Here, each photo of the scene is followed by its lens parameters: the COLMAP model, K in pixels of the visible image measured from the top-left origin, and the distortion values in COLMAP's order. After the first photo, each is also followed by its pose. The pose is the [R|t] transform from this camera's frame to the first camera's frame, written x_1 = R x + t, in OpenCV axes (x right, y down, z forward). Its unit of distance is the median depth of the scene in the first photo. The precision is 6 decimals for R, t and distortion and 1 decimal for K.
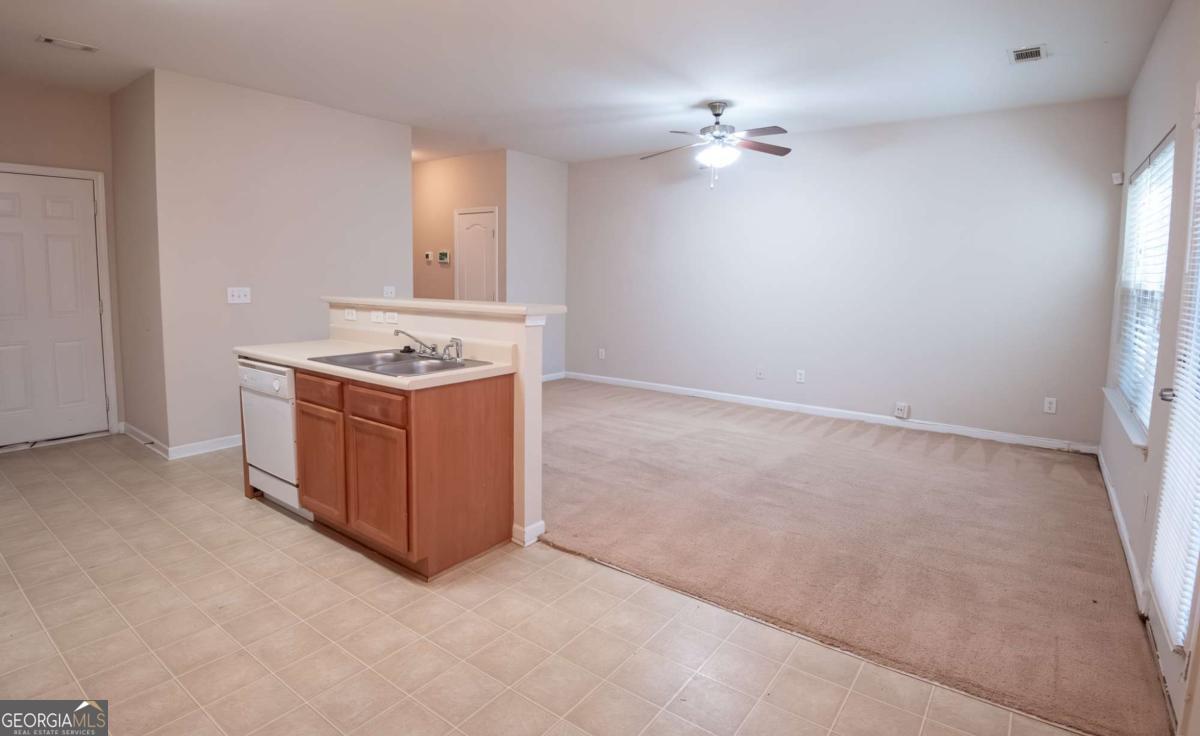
lens RADIAL K [[596.9, 0, 604.6], [0, 596.9, 328.6], [0, 0, 1]] dist [0.001228, -0.035157]
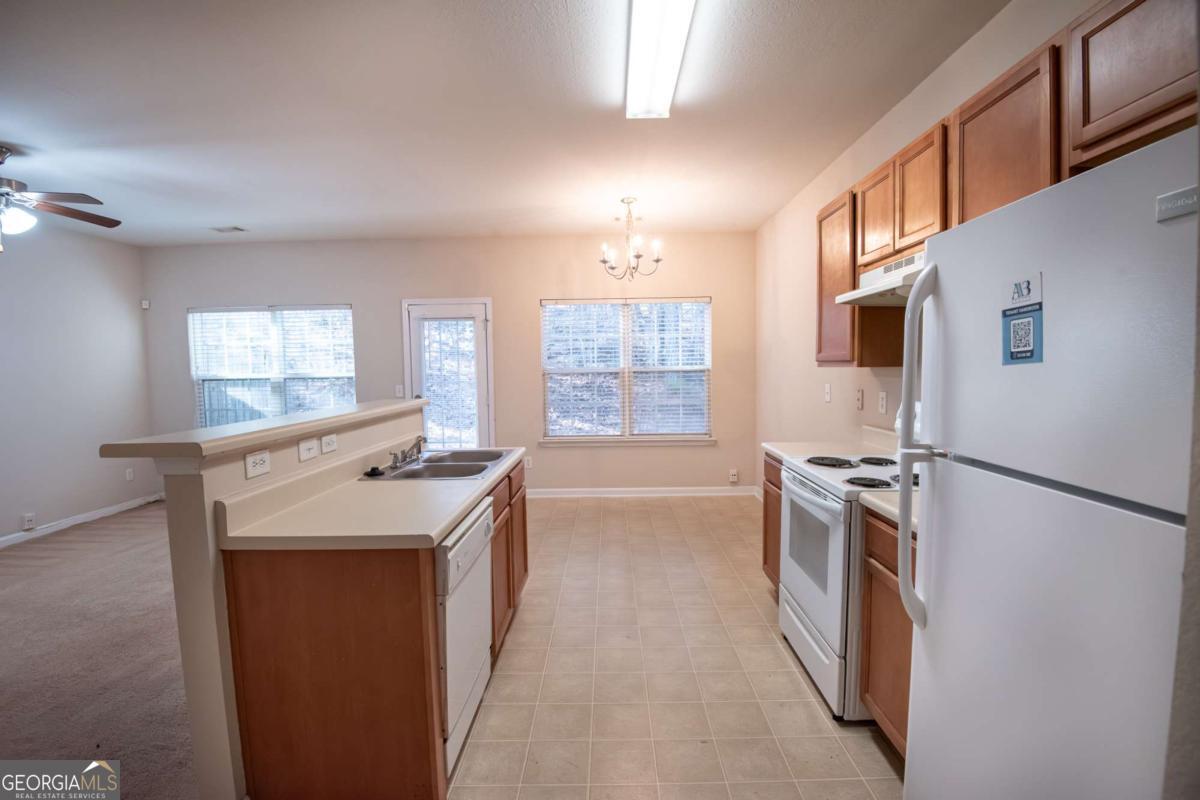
lens RADIAL K [[556.4, 0, 600.0], [0, 556.4, 400.0], [0, 0, 1]] dist [-0.039152, -0.000549]
pose [[-0.581385, -0.053215, 0.811886, -1.096569], [0.085111, 0.988407, 0.125732, -0.125459], [-0.809165, 0.142199, -0.570116, 1.166766]]
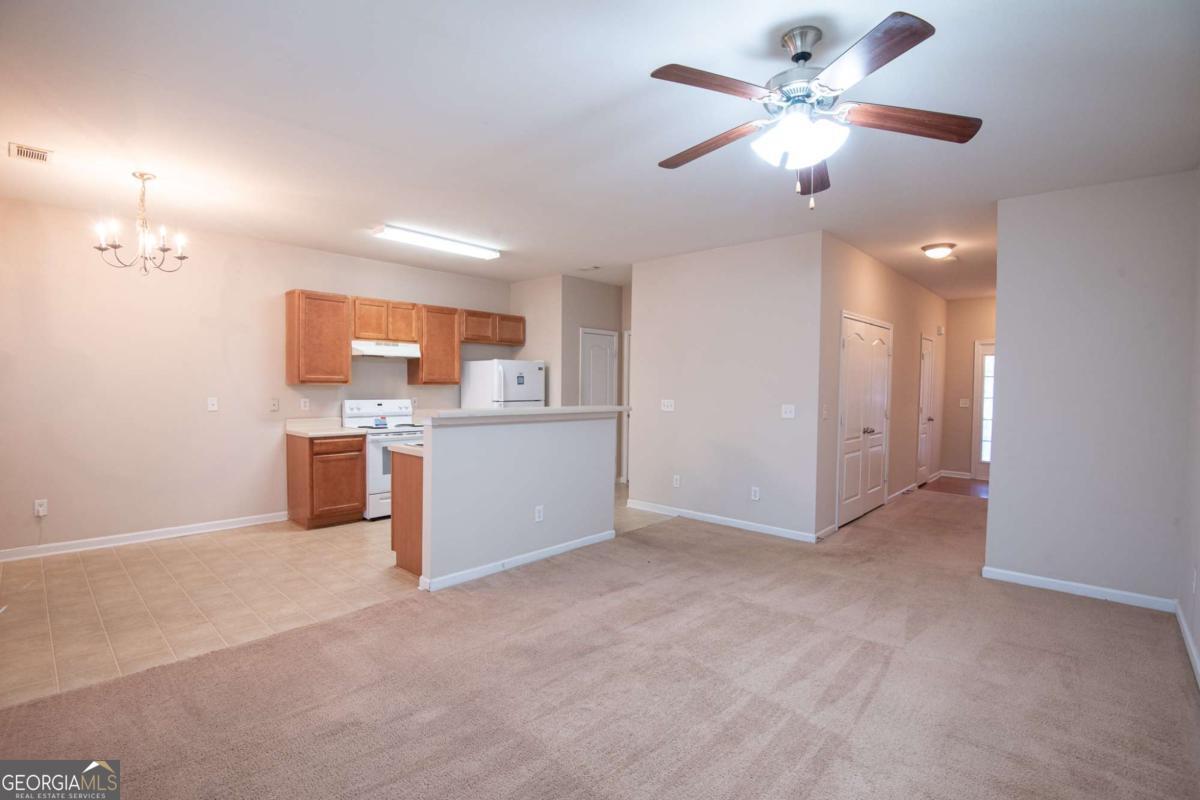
lens RADIAL K [[556.4, 0, 600.0], [0, 556.4, 400.0], [0, 0, 1]] dist [-0.039152, -0.000549]
pose [[-0.107026, 0.014088, -0.994156, 0.925729], [-0.103962, 0.994260, 0.025282, -0.113875], [0.988806, 0.106060, -0.104947, 1.316530]]
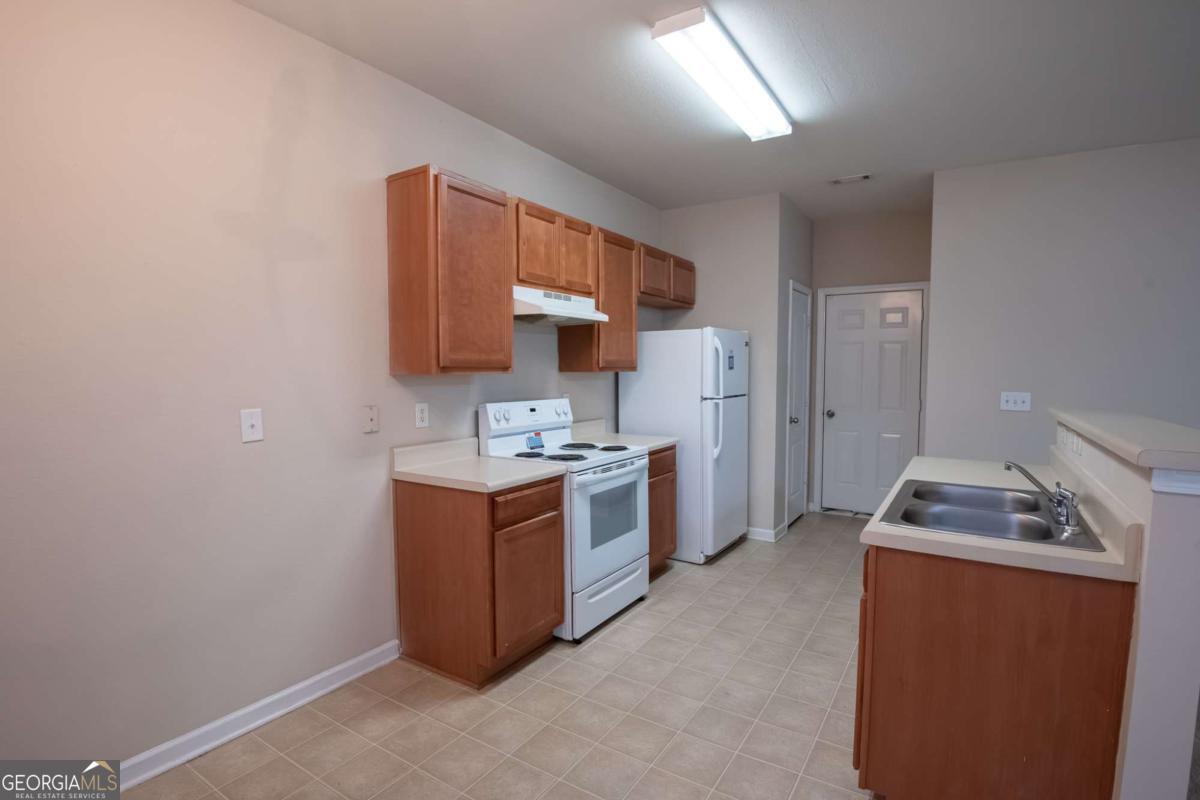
lens RADIAL K [[583.0, 0, 600.0], [0, 583.0, 400.0], [0, 0, 1]] dist [-0.018087, -0.000158]
pose [[0.064593, 0.042884, -0.996990, 0.240214], [-0.092612, 0.995022, 0.036799, -0.044270], [0.993605, 0.089957, 0.068244, 0.465492]]
